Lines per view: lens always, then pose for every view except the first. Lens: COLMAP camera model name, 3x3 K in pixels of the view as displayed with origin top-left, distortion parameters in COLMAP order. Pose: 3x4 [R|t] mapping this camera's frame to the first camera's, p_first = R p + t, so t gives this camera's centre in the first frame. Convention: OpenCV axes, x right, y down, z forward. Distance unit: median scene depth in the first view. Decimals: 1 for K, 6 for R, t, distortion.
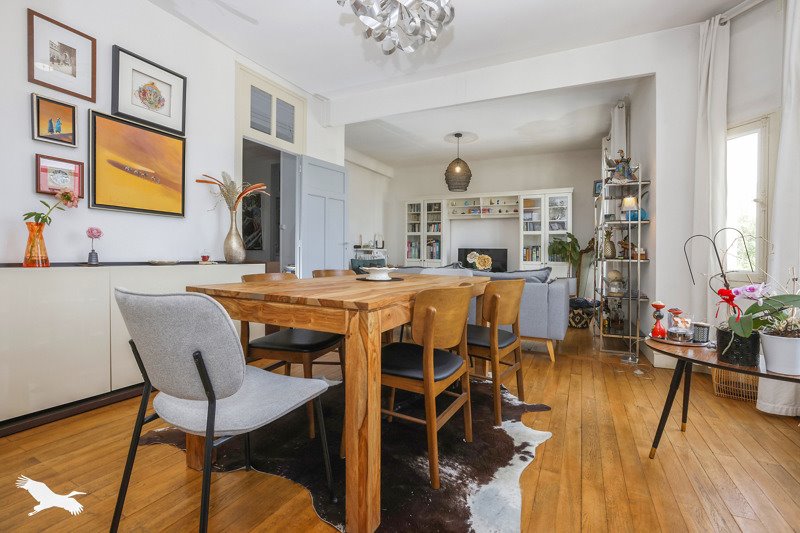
lens RADIAL K [[368.4, 0, 398.2], [0, 368.4, 255.3], [0, 0, 1]] dist [-0.036030, 0.001391]
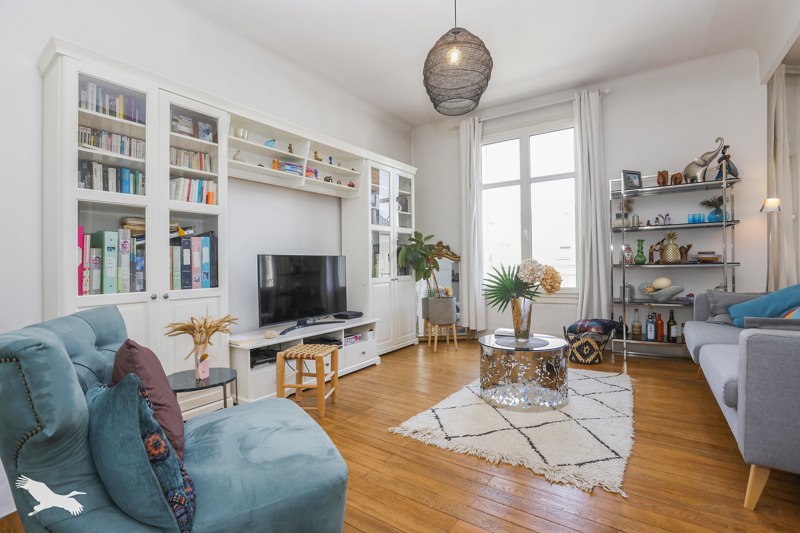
lens RADIAL K [[368.4, 0, 398.2], [0, 368.4, 255.3], [0, 0, 1]] dist [-0.036030, 0.001391]
pose [[0.154521, -0.000665, 0.987989, -0.183520], [0.013682, 0.999905, -0.001467, -0.015151], [-0.987895, 0.013745, 0.154515, 0.780769]]
